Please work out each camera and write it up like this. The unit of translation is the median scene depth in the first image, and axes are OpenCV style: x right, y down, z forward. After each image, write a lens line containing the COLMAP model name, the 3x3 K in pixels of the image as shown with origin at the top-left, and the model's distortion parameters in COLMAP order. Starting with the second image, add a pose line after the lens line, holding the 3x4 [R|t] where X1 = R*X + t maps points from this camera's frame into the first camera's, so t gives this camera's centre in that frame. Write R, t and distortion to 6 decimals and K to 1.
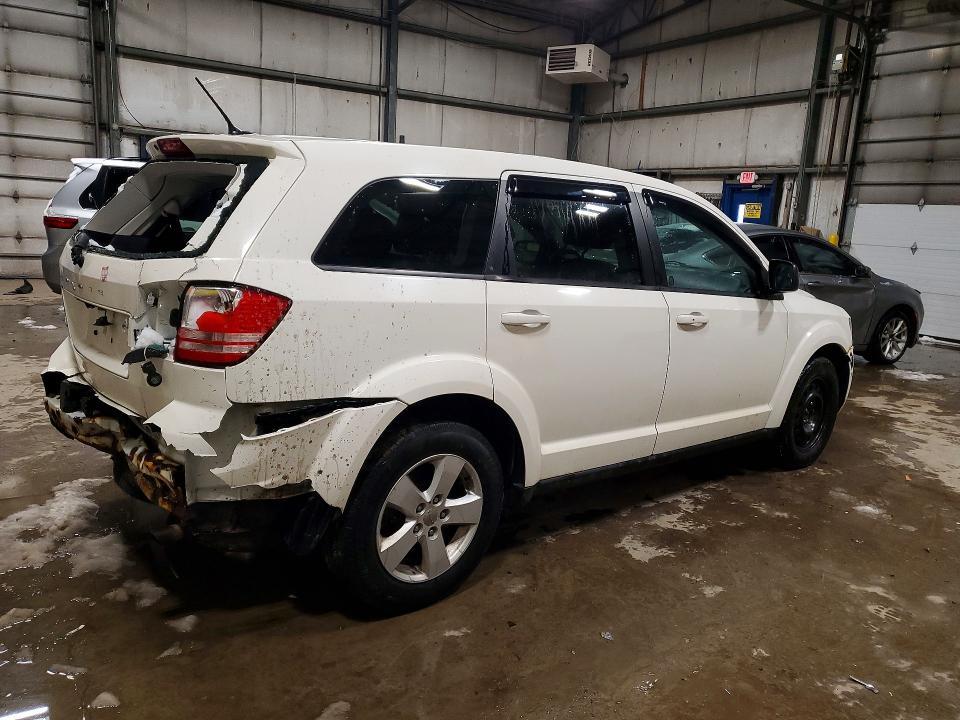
lens RADIAL K [[663.1, 0, 483.6], [0, 663.1, 356.0], [0, 0, 1]] dist [0.063297, -0.054755]
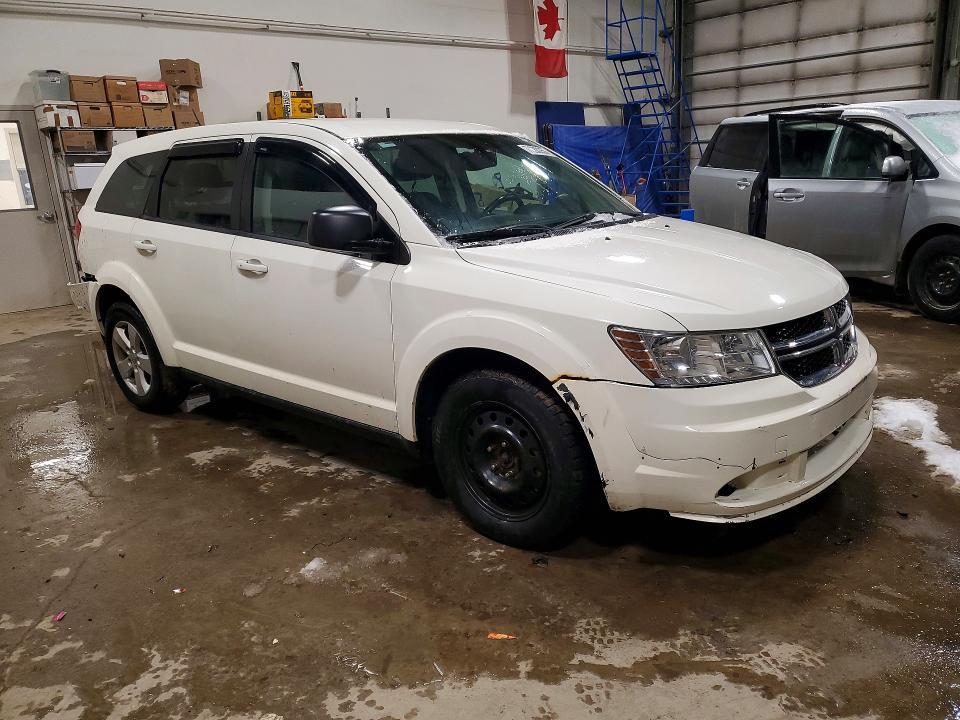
lens RADIAL K [[663.1, 0, 483.6], [0, 663.1, 356.0], [0, 0, 1]] dist [0.063297, -0.054755]
pose [[0.248791, 0.201643, -0.947335, 1.213985], [-0.137718, 0.975516, 0.171473, -0.126557], [0.958716, 0.087804, 0.270470, 0.950160]]
